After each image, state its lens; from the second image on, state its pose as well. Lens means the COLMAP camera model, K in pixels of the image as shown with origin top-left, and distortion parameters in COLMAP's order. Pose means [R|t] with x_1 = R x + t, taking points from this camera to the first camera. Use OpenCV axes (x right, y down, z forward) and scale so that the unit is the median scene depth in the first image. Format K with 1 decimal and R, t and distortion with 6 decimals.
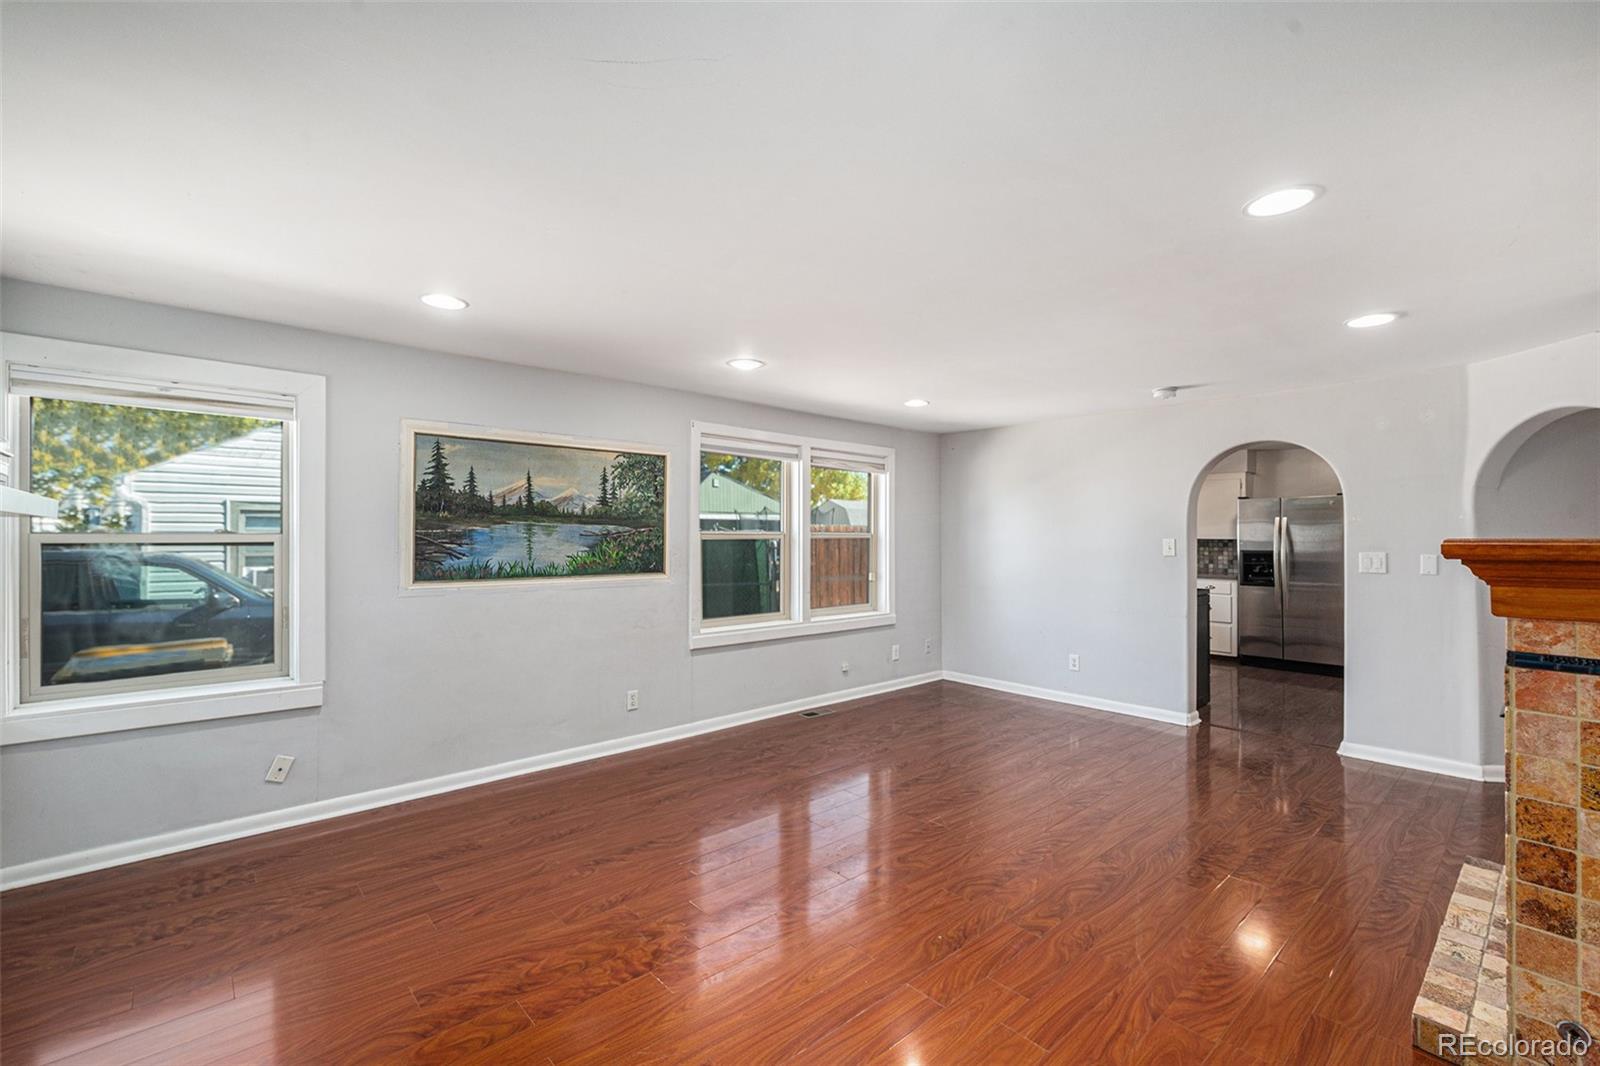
lens RADIAL K [[687.4, 0, 800.0], [0, 687.4, 533.0], [0, 0, 1]] dist [-0.000702, -0.000034]
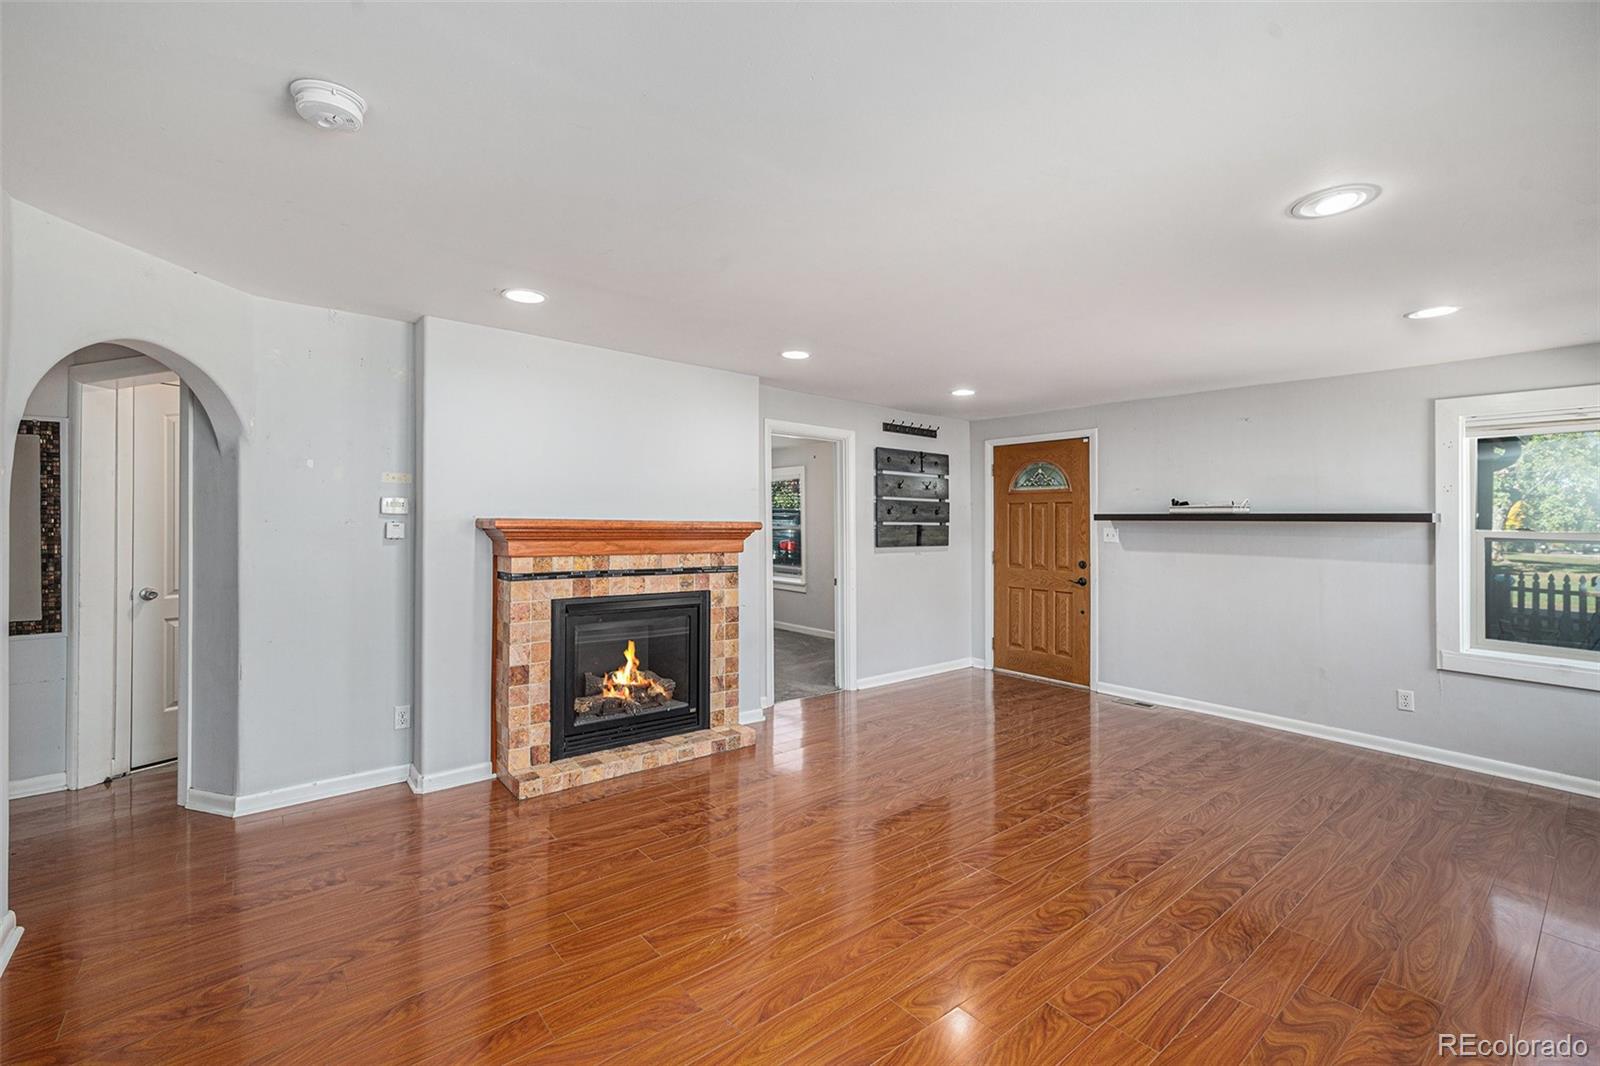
lens RADIAL K [[687.4, 0, 800.0], [0, 687.4, 533.0], [0, 0, 1]] dist [-0.000702, -0.000034]
pose [[-0.999029, -0.022690, 0.037776, 0.312338], [-0.022445, 0.999724, 0.006891, 0.016235], [-0.037922, 0.006036, -0.999262, 1.490278]]
